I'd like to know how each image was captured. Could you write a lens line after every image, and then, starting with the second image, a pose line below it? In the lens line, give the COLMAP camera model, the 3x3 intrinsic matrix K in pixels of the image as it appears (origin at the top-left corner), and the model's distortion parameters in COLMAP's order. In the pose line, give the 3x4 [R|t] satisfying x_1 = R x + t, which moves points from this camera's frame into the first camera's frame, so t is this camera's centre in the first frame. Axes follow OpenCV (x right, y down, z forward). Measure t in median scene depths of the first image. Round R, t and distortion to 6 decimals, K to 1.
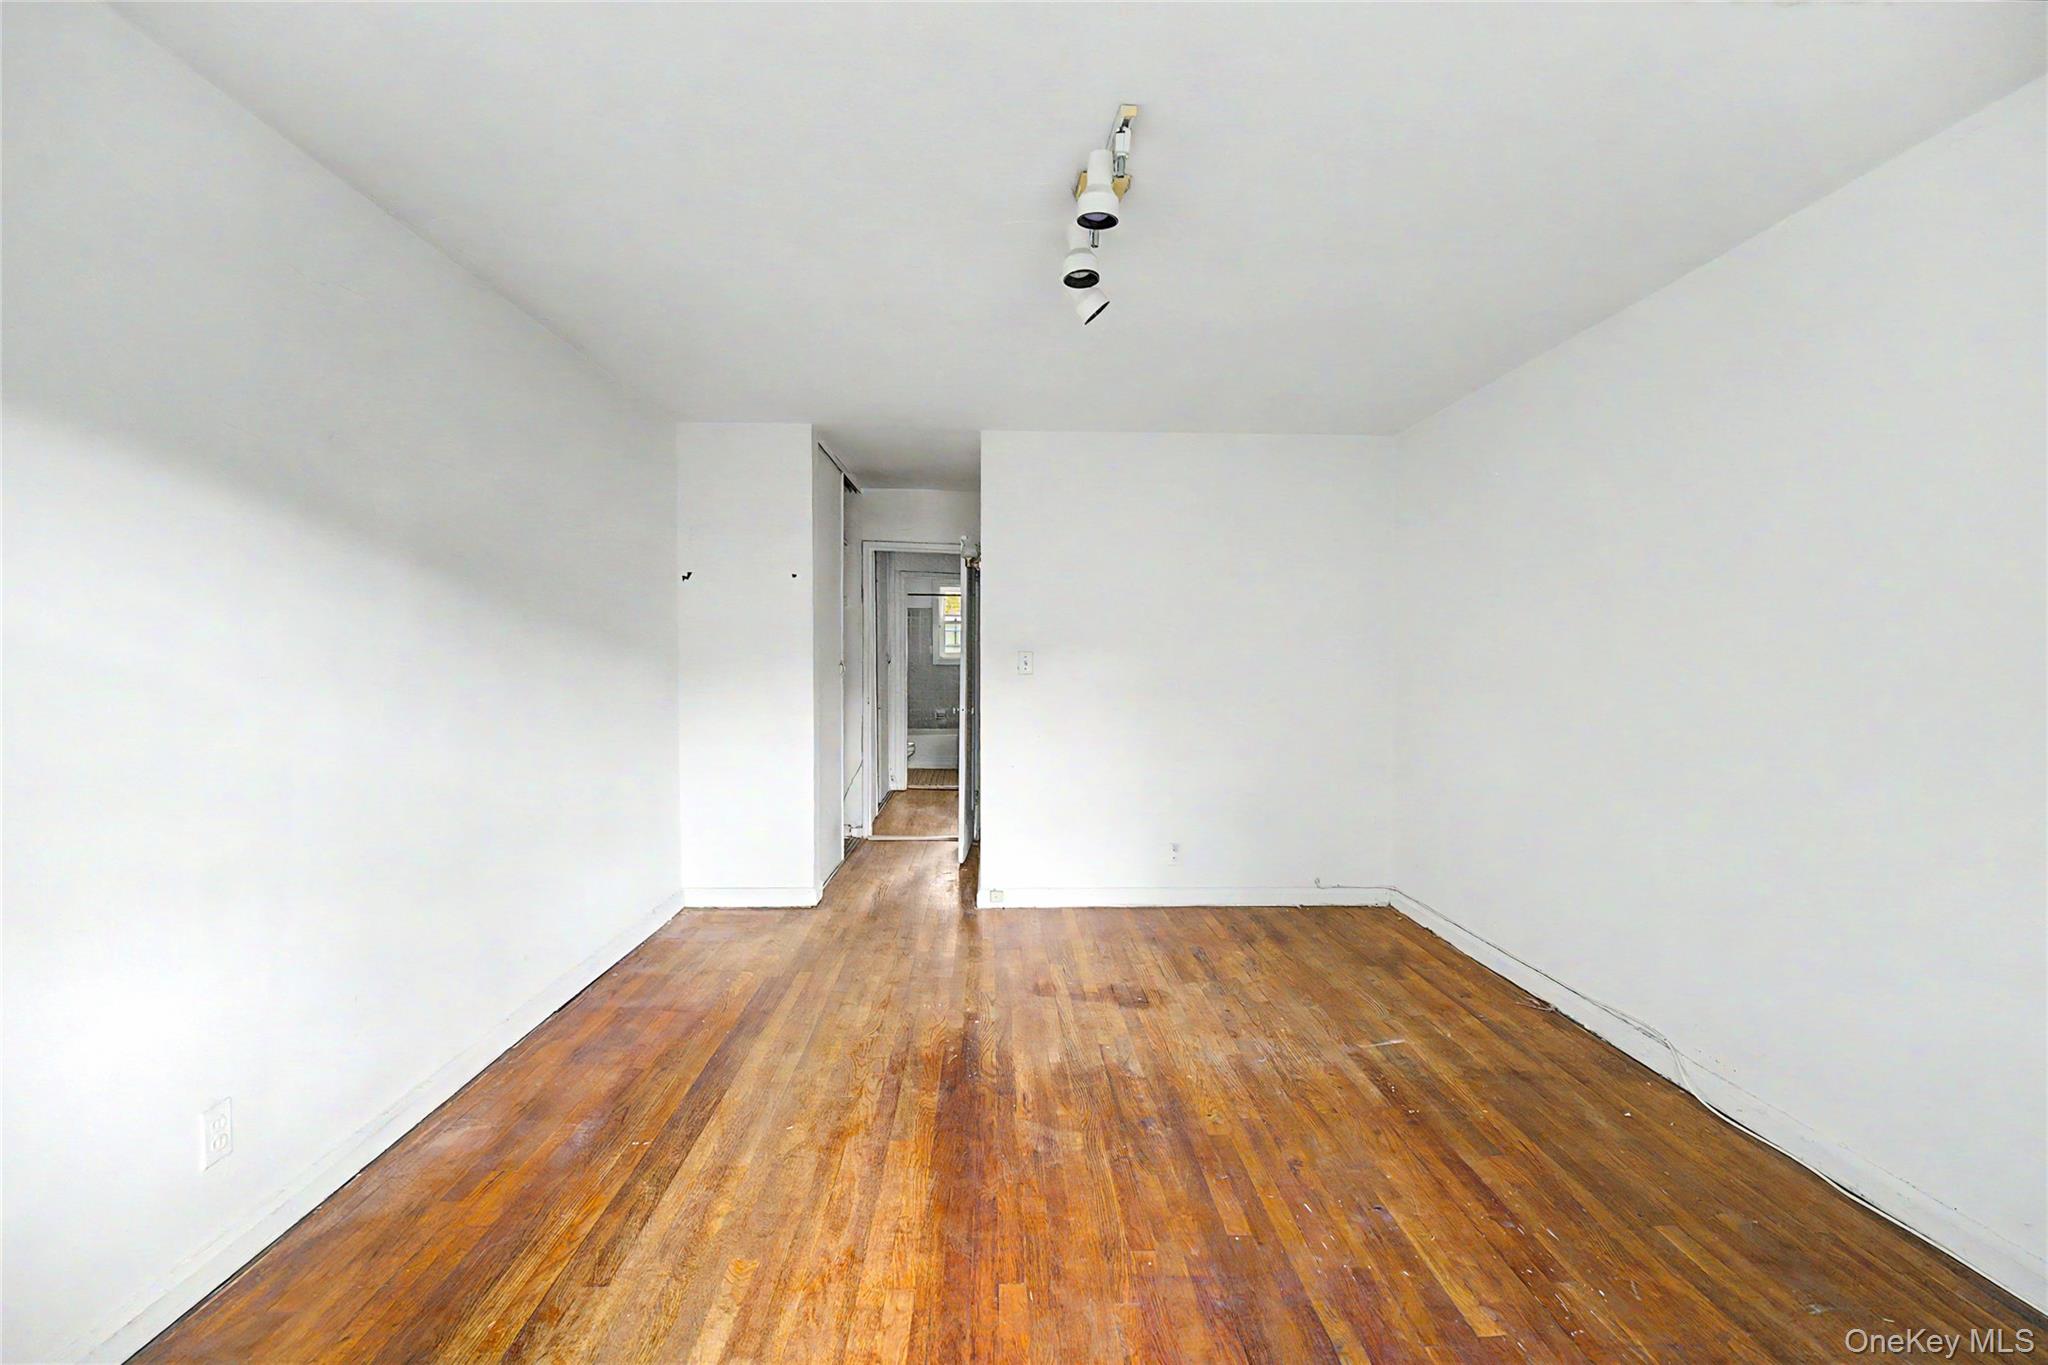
lens RADIAL K [[883.1, 0, 1019.5], [0, 883.1, 672.5], [0, 0, 1]] dist [0.017927, -0.022675]
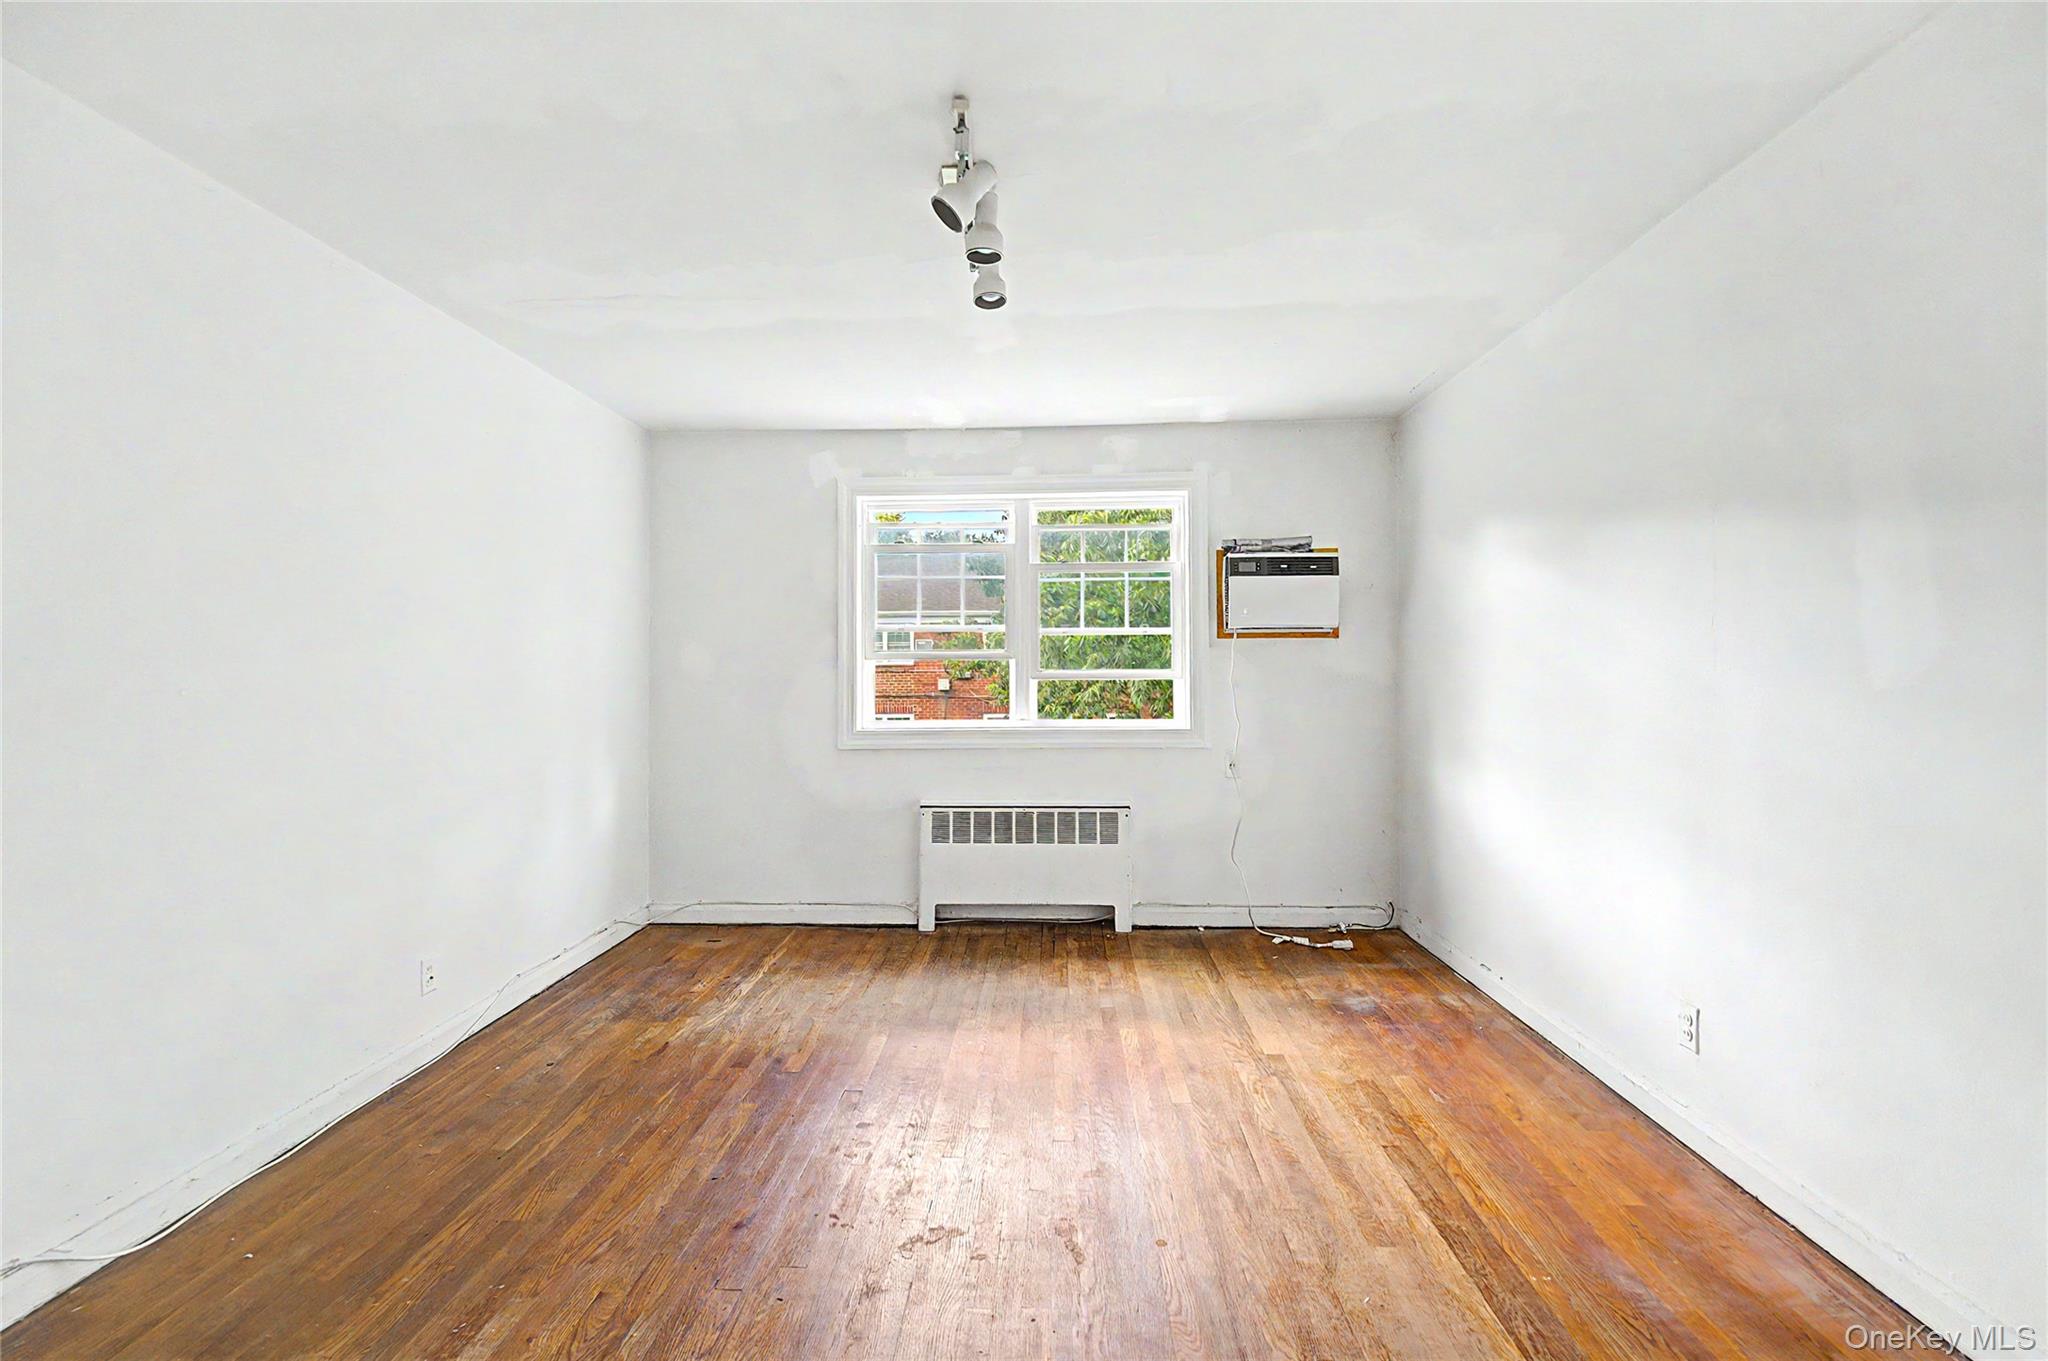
lens RADIAL K [[883.1, 0, 1019.5], [0, 883.1, 670.5], [0, 0, 1]] dist [0.017927, -0.022675]
pose [[-0.997284, 0.004956, 0.073480, -0.028244], [0.005999, 0.999884, 0.013975, -0.009049], [-0.073402, 0.014378, -0.997199, 1.514230]]
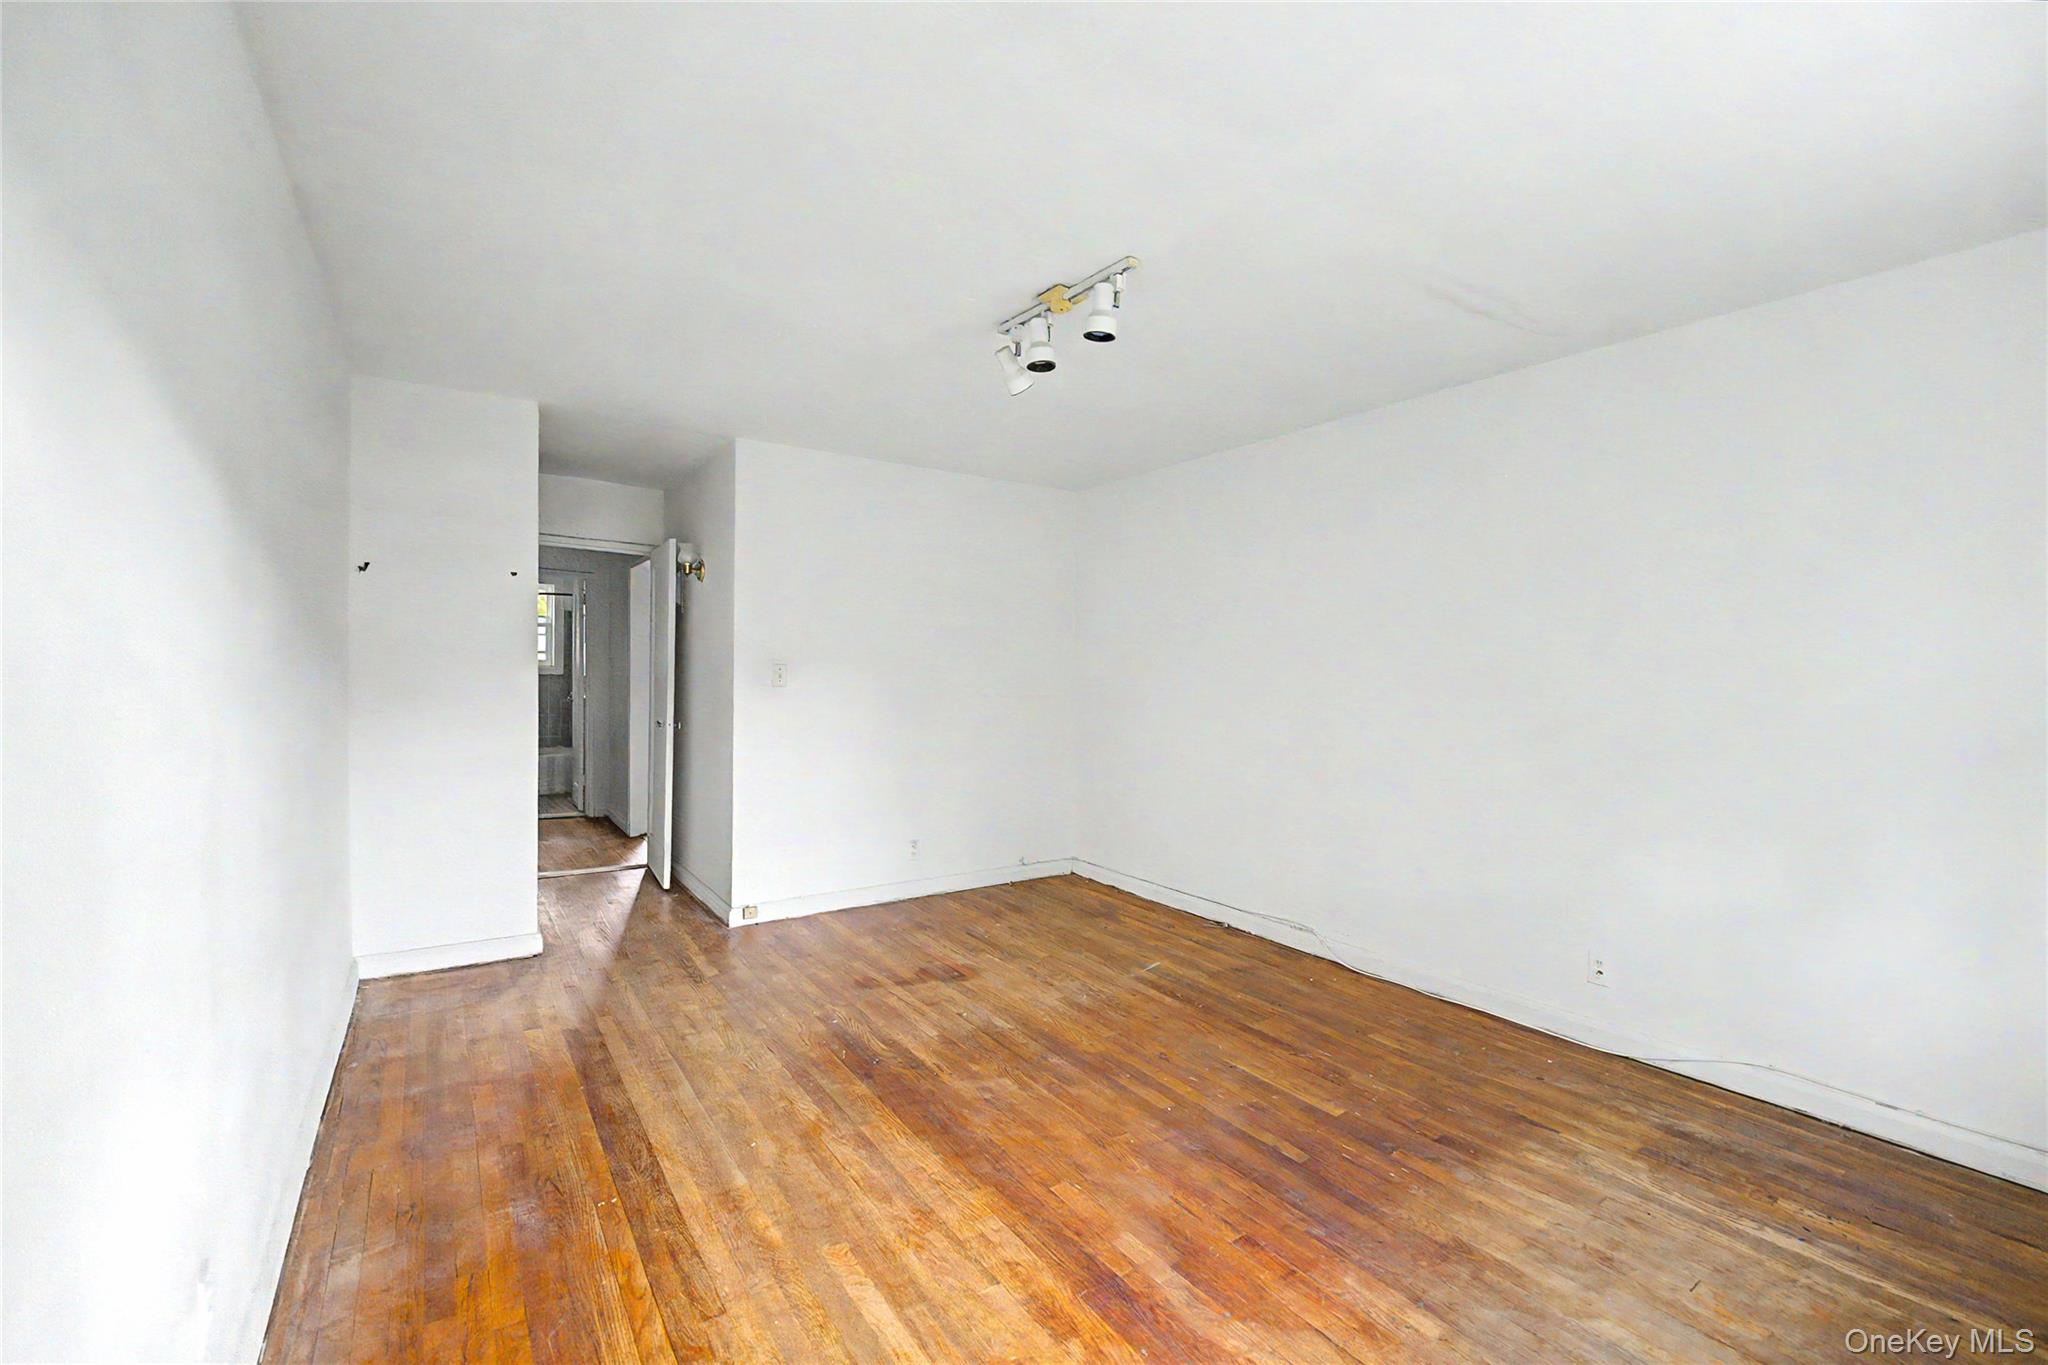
lens RADIAL K [[885.9, 0, 1039.2], [0, 885.9, 680.3], [0, 0, 1]] dist [0.013037, -0.023605]
pose [[0.841231, -0.004695, 0.540655, -0.461530], [0.004443, 0.999989, 0.001770, -0.011329], [-0.540658, 0.000913, 0.841242, -0.019339]]
